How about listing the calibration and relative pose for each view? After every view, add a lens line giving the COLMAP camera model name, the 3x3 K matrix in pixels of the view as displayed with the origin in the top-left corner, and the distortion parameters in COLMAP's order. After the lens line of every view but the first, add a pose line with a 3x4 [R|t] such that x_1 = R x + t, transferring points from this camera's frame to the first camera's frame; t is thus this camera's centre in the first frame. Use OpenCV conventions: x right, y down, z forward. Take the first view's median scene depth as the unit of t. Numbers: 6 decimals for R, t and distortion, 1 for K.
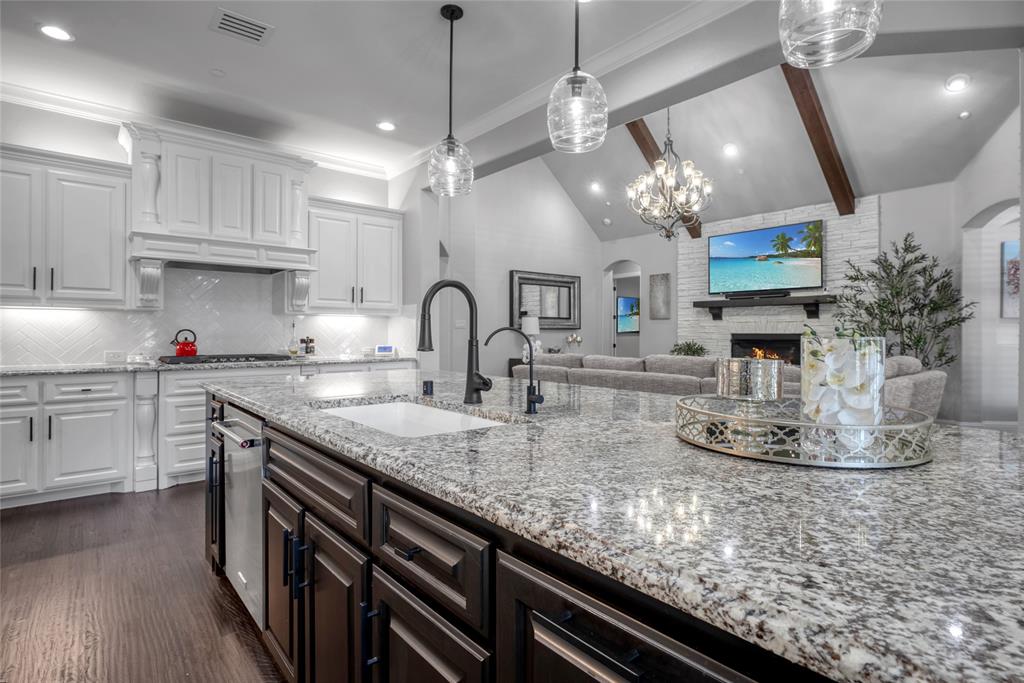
lens RADIAL K [[510.9, 0, 524.9], [0, 510.9, 329.9], [0, 0, 1]] dist [-0.001854, -0.000525]
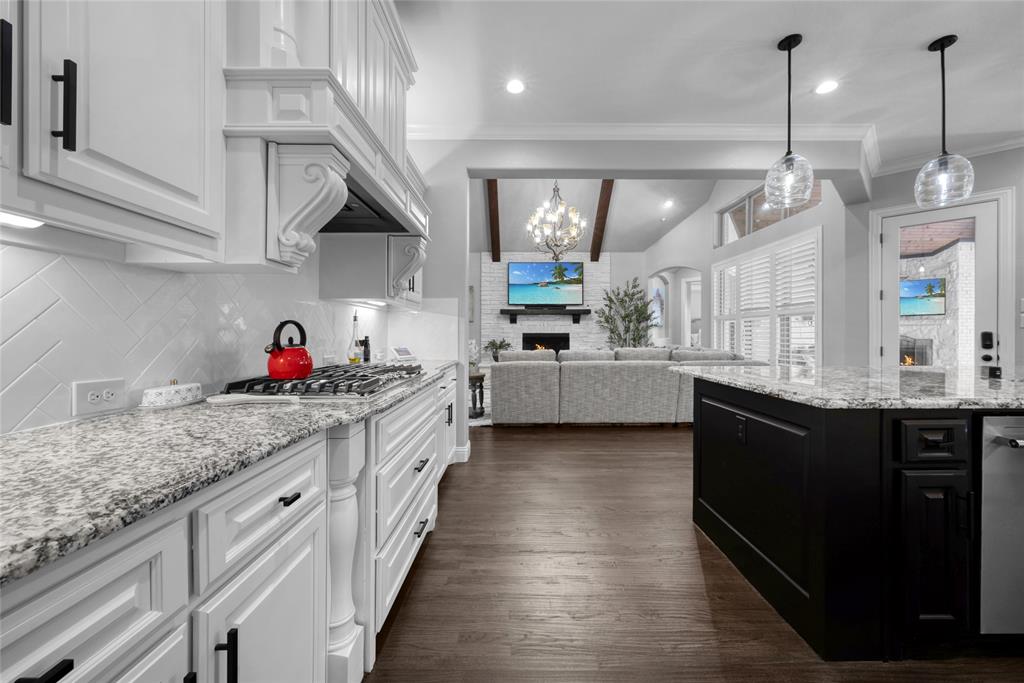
lens RADIAL K [[383.5, 0, 512.4], [0, 383.5, 334.2], [0, 0, 1]] dist [-0.000178, -0.000103]
pose [[0.663382, -0.001424, 0.748279, -0.433535], [-0.001847, 0.999992, 0.003541, 0.006358], [-0.748278, -0.003731, 0.663375, 0.336621]]
